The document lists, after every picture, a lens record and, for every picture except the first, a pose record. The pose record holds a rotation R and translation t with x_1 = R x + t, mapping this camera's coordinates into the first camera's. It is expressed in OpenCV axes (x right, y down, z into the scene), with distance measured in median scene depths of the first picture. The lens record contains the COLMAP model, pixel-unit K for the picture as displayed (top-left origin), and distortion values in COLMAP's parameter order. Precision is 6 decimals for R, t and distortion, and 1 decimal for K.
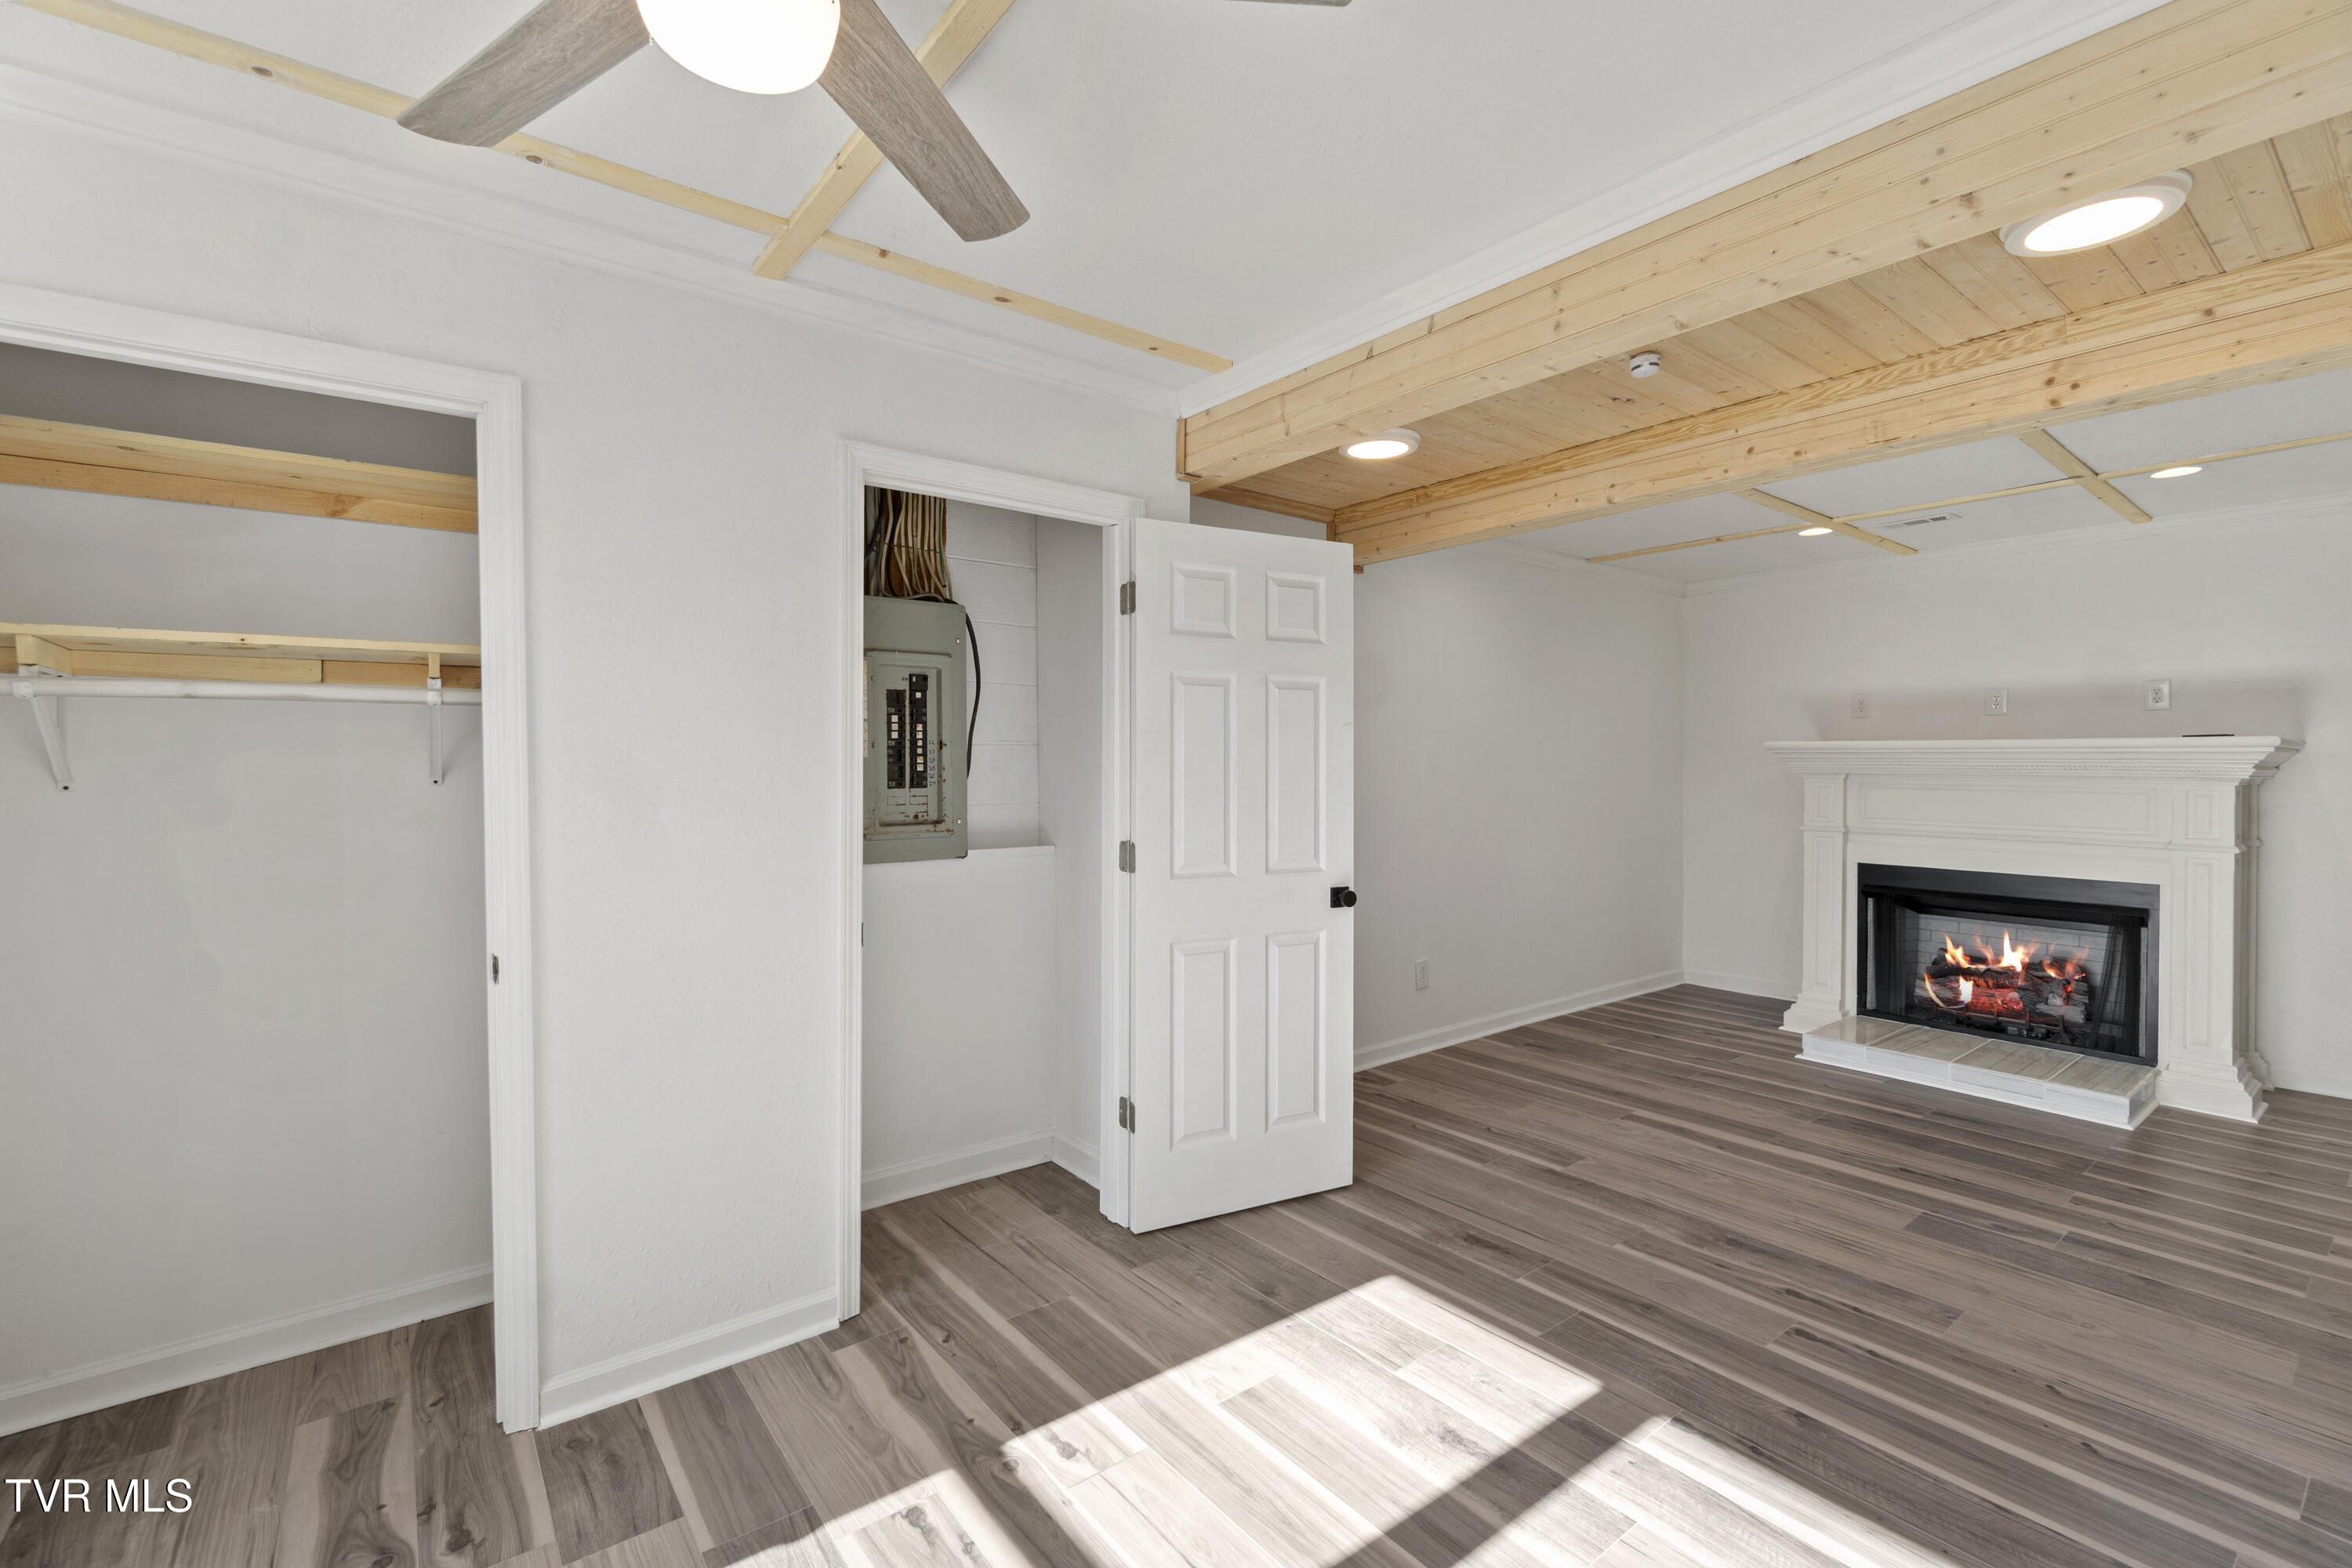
lens RADIAL K [[1025.2, 0, 1167.5], [0, 1025.2, 770.7], [0, 0, 1]] dist [-0.005815, 0.001361]
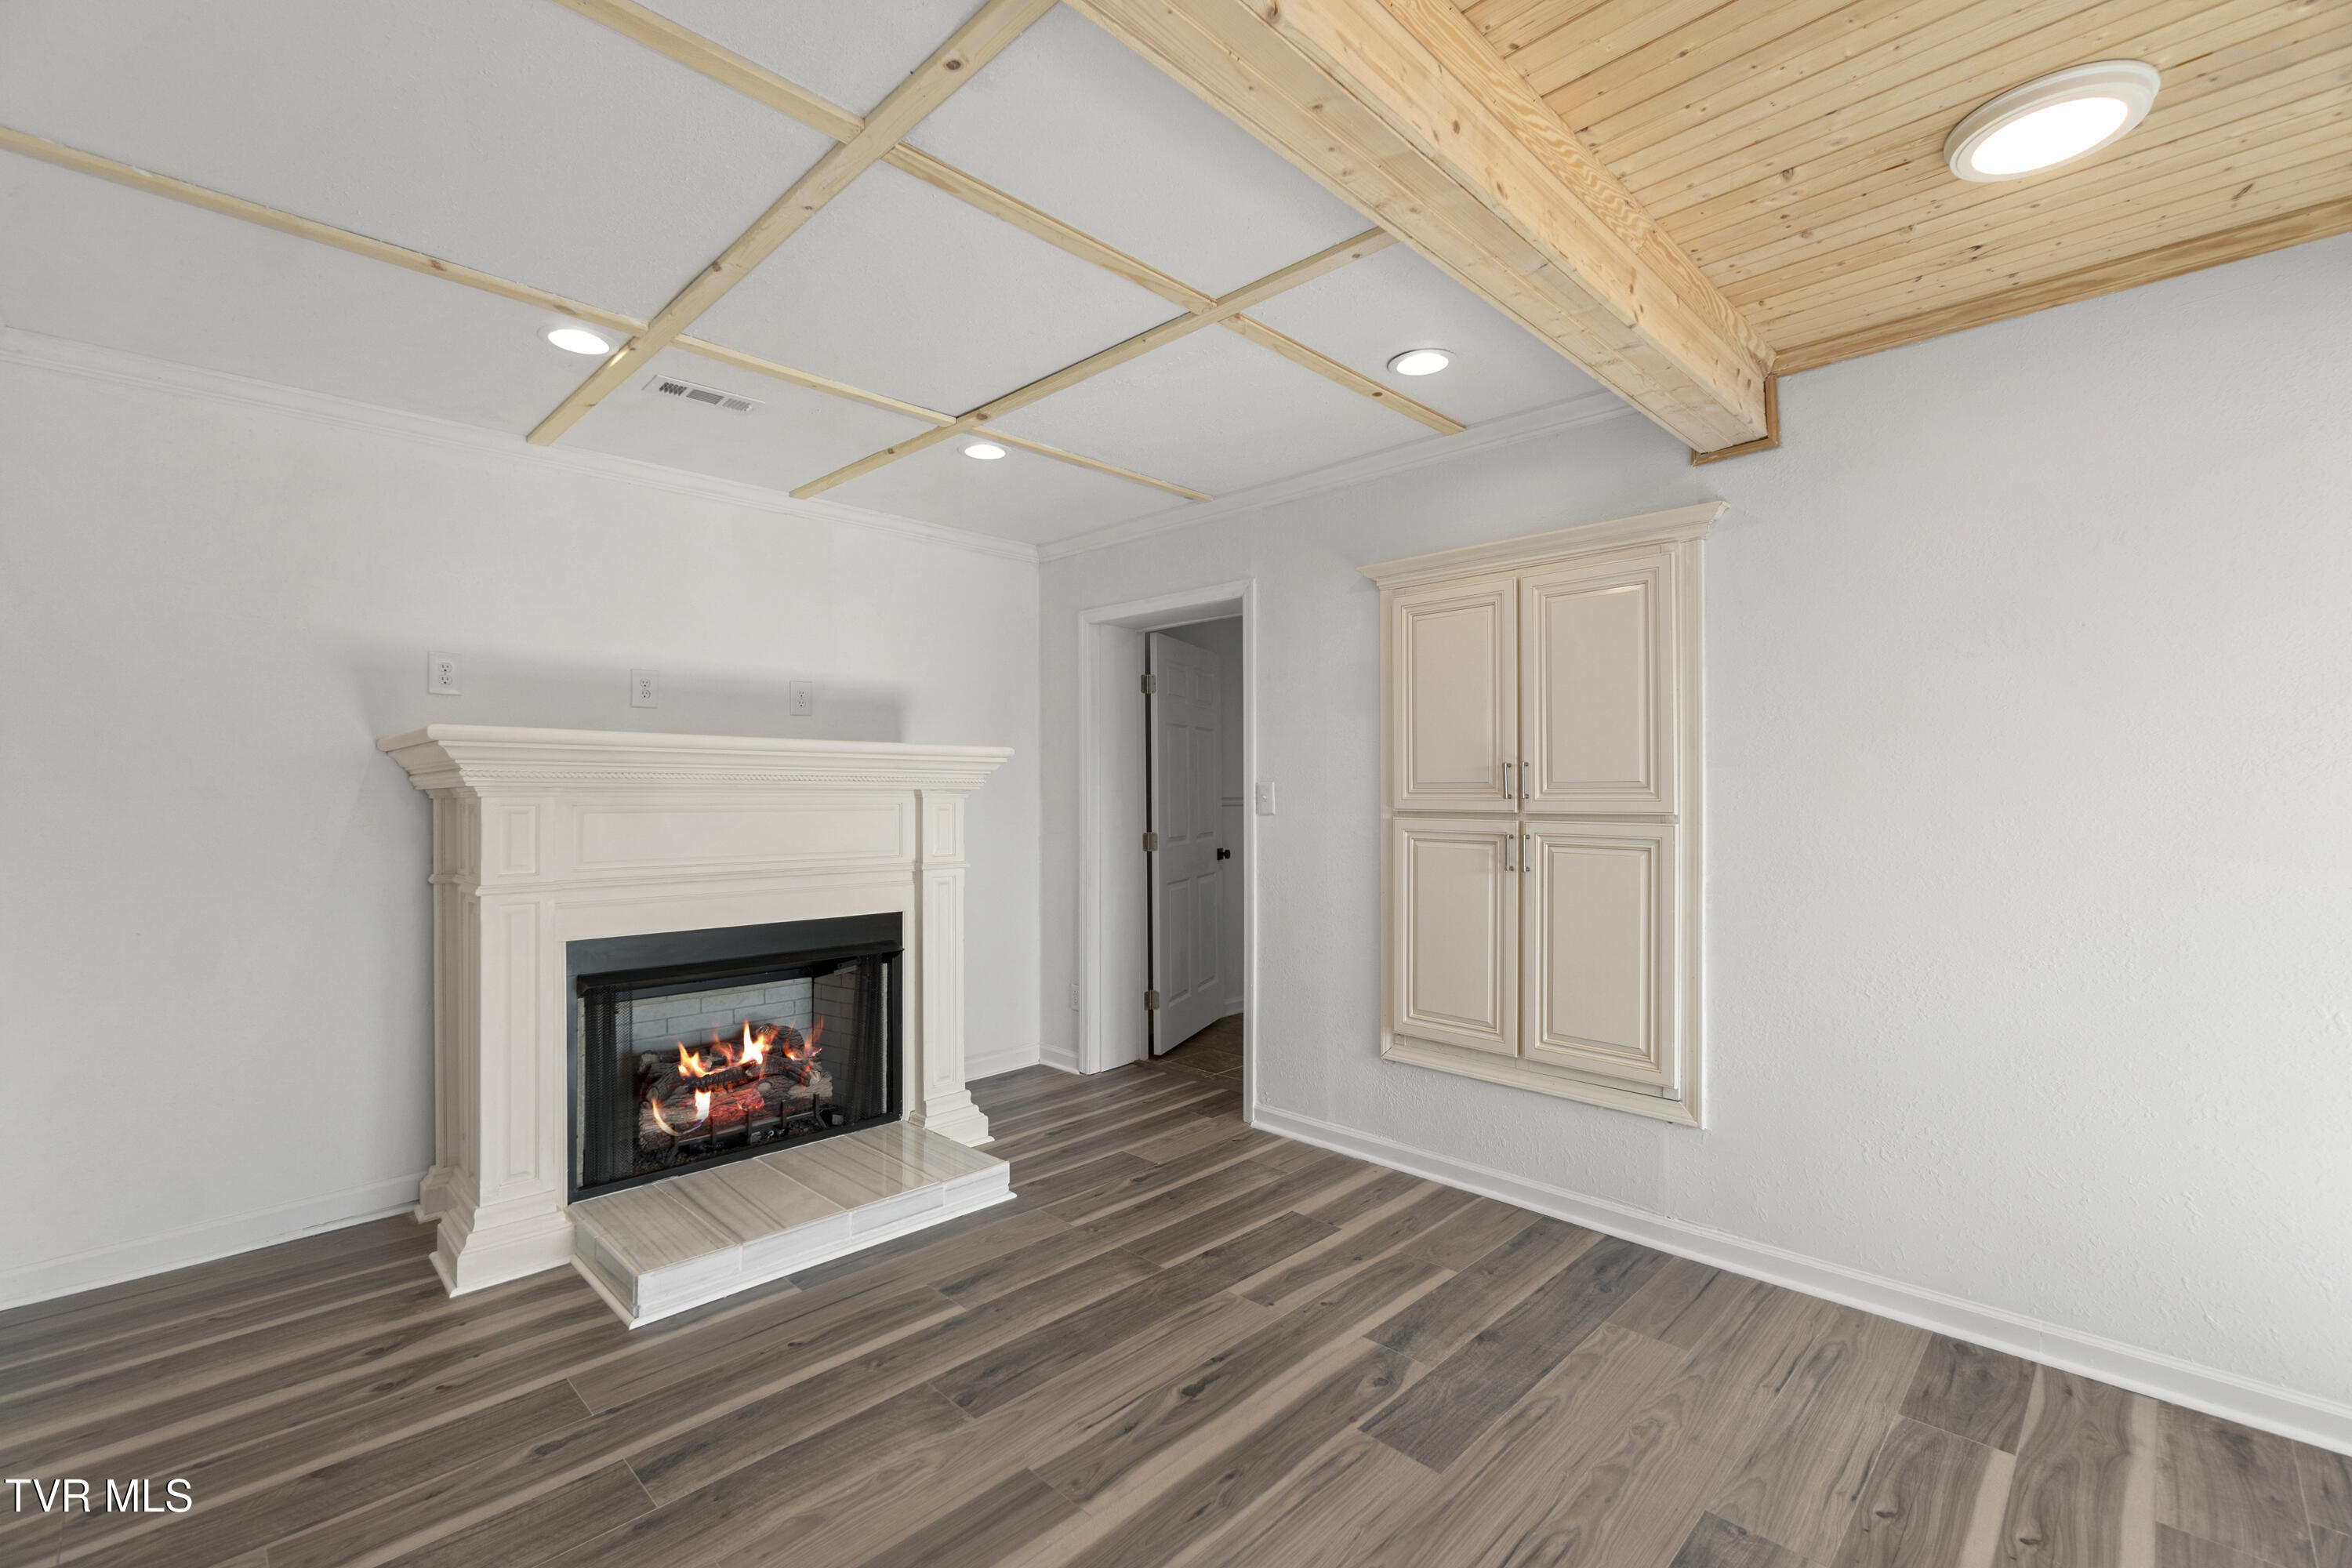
lens RADIAL K [[1025.2, 0, 1161.4], [0, 1025.2, 785.0], [0, 0, 1]] dist [-0.005815, 0.001361]
pose [[-0.127816, 0.006442, 0.991777, 0.084661], [0.015063, 0.999876, -0.004553, 0.013990], [-0.991683, 0.014357, -0.127898, 1.056283]]
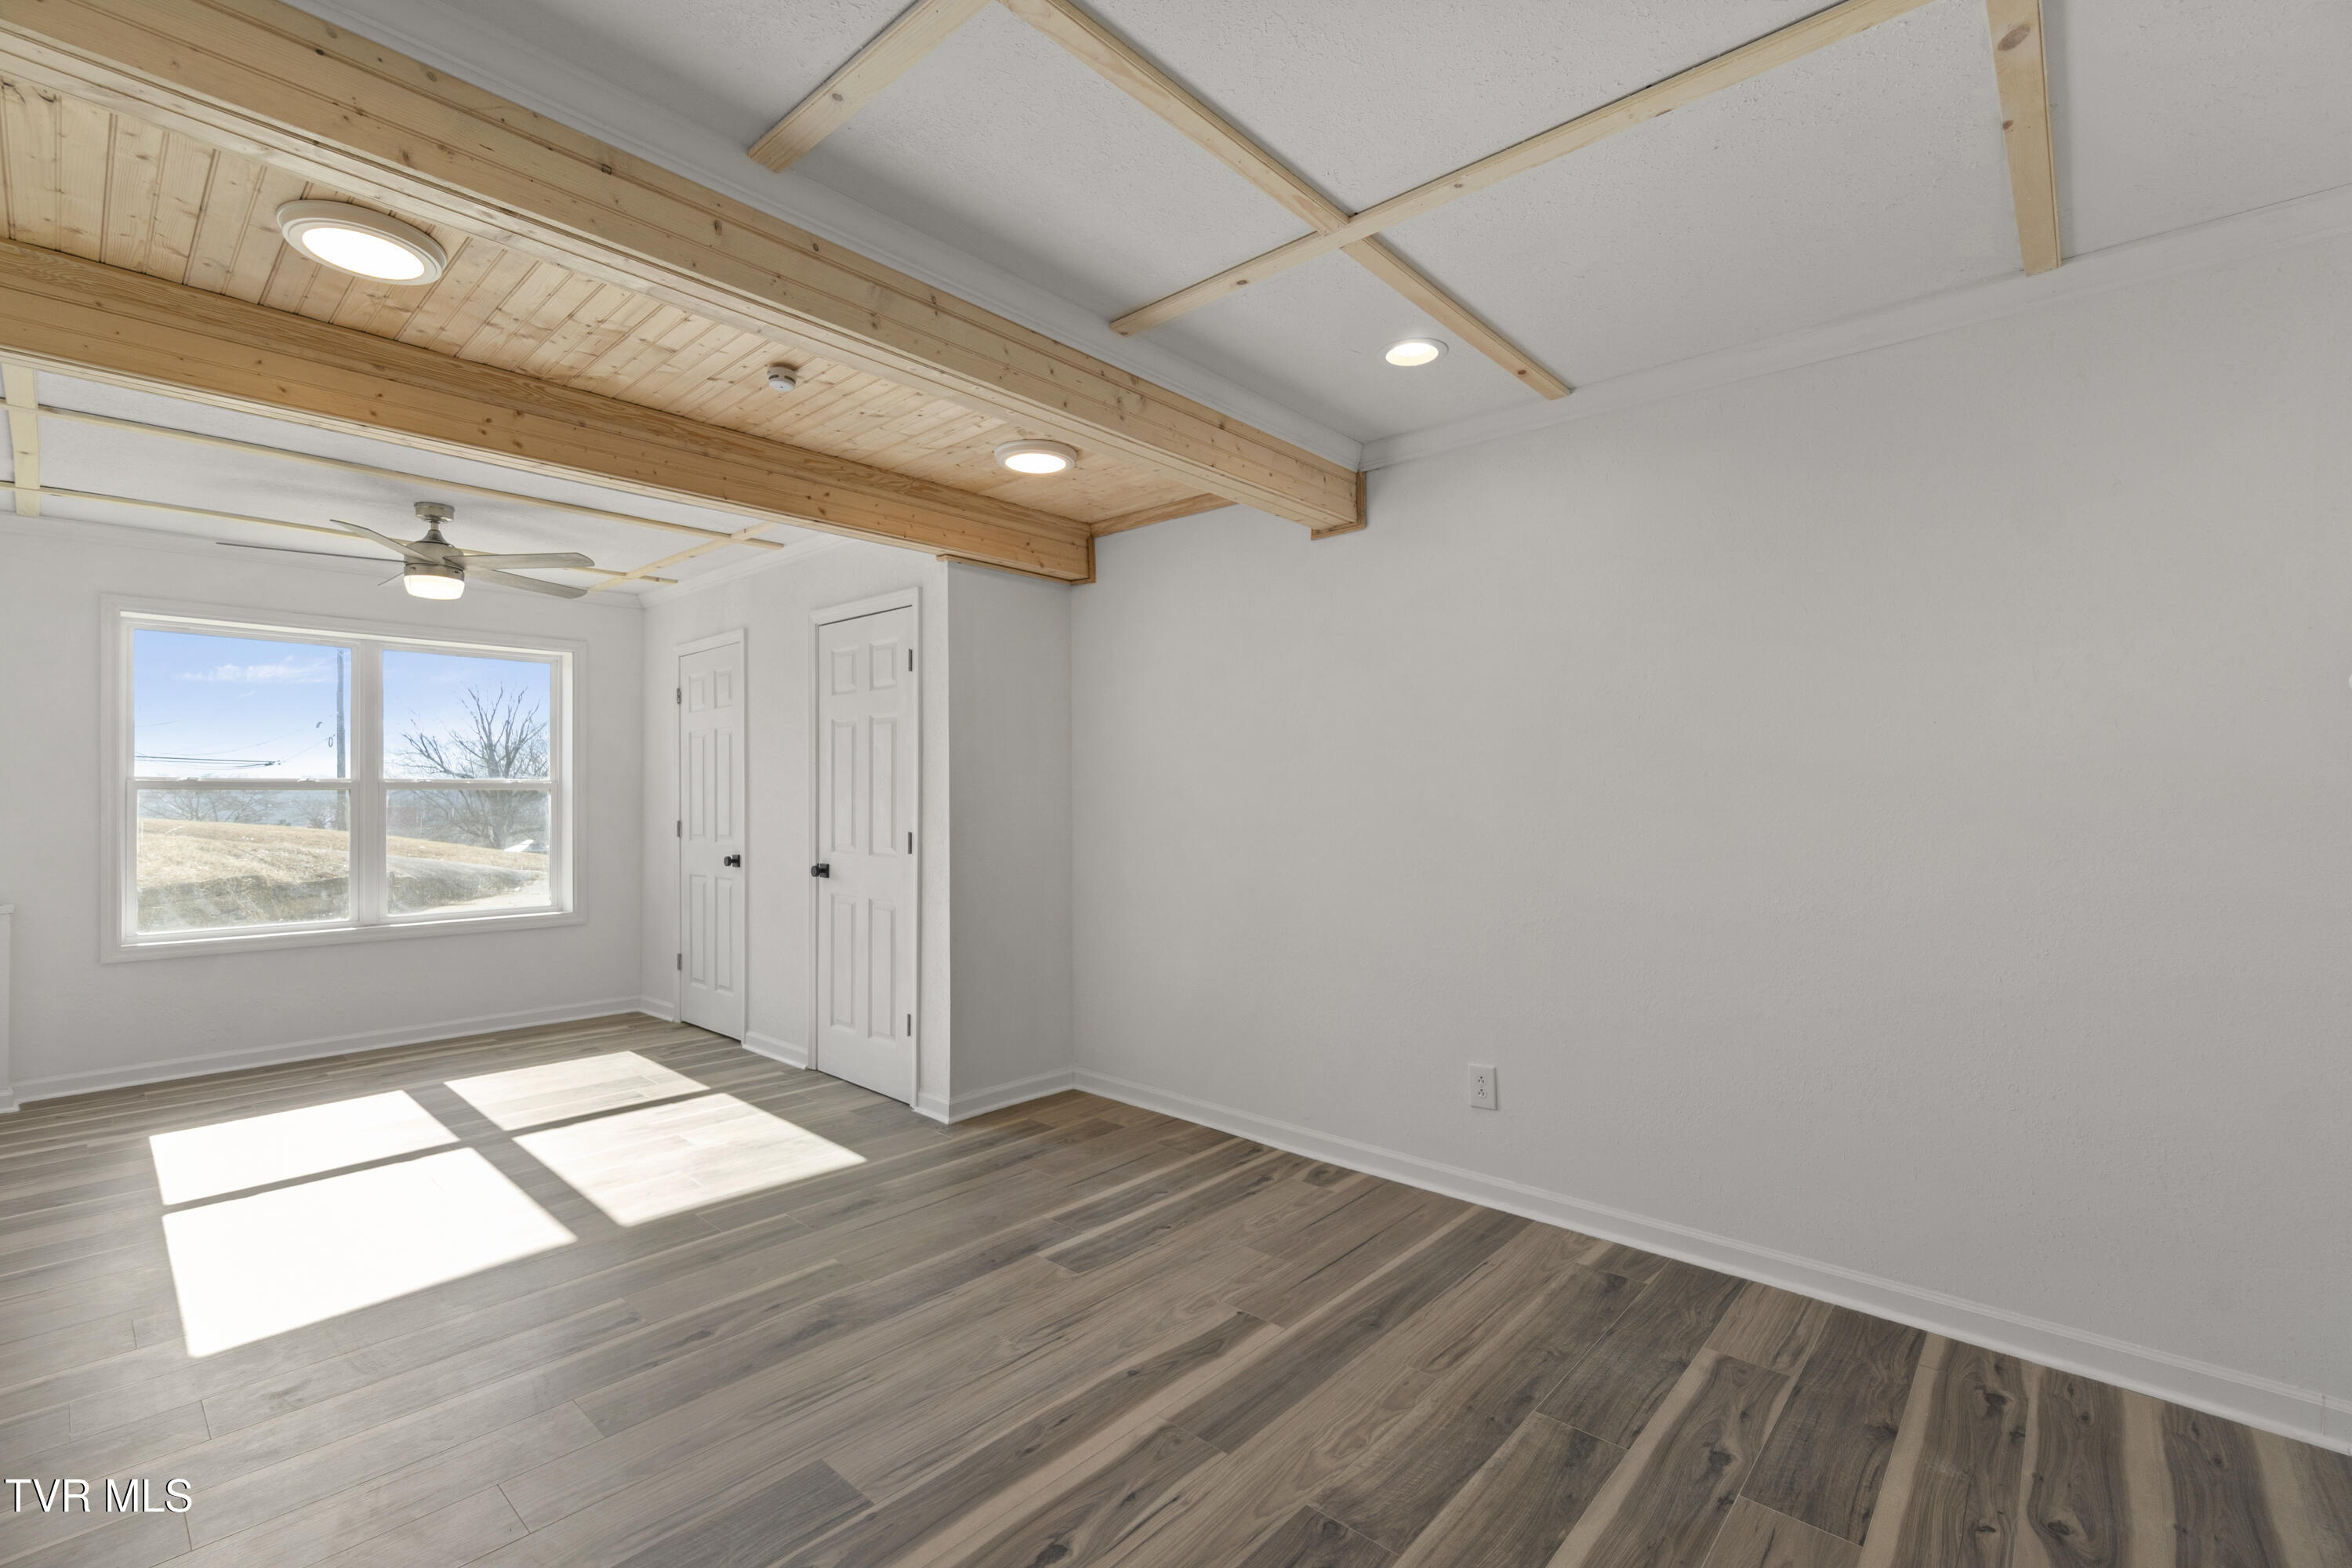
lens RADIAL K [[1025.2, 0, 1167.6], [0, 1025.2, 792.3], [0, 0, 1]] dist [-0.005815, 0.001361]
pose [[0.178455, -0.002007, -0.983946, 1.186076], [-0.013898, 0.999893, -0.004560, 0.017744], [0.983850, 0.014488, 0.178408, 0.925426]]
